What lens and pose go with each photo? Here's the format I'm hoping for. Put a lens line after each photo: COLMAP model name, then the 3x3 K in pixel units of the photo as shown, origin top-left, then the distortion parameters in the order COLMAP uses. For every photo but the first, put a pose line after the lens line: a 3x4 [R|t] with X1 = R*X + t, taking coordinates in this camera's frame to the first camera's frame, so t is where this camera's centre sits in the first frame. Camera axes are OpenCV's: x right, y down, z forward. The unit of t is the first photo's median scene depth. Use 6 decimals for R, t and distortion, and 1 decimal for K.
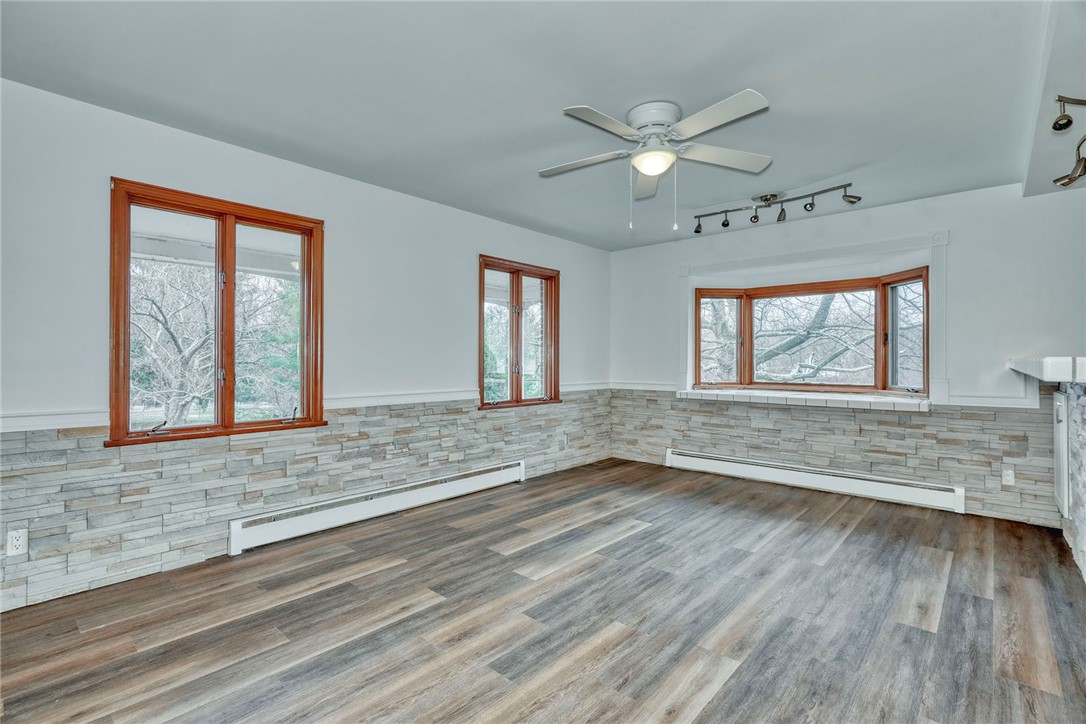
lens RADIAL K [[492.7, 0, 543.1], [0, 492.7, 355.5], [0, 0, 1]] dist [-0.005099, 0.000742]
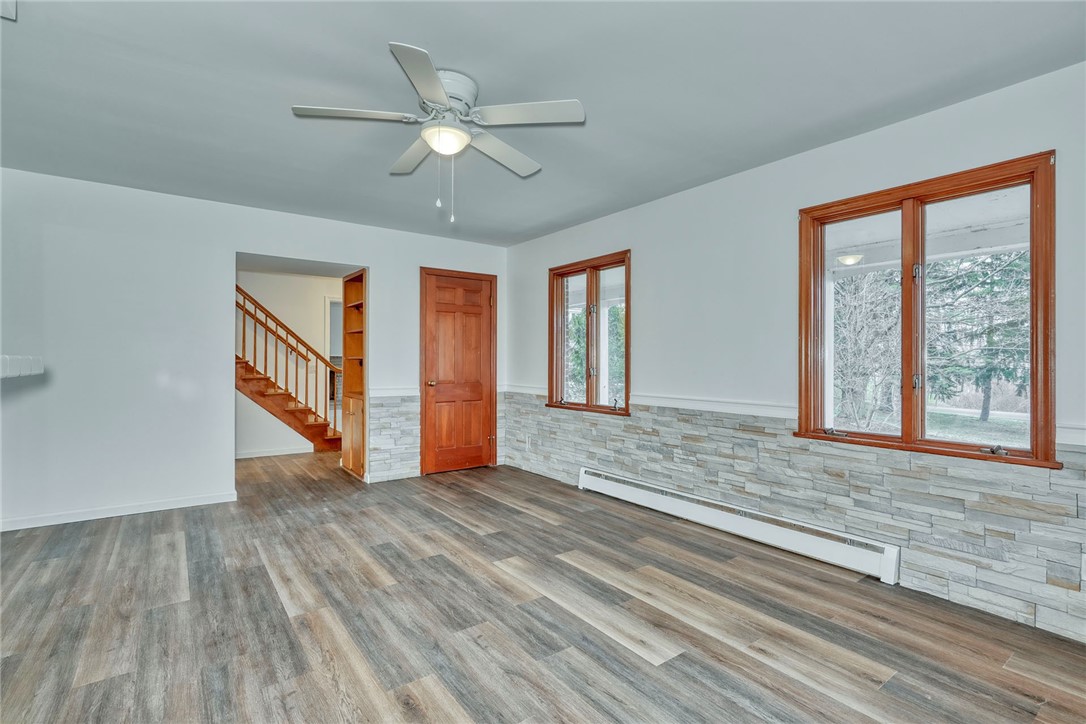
lens RADIAL K [[528.4, 0, 557.5], [0, 528.4, 405.2], [0, 0, 1]] dist [-0.003234, 0.001503]
pose [[-0.199122, 0.077544, -0.976902, 0.775796], [0.003494, 0.996914, 0.078420, 0.011930], [0.979968, 0.012202, -0.198778, 0.989159]]
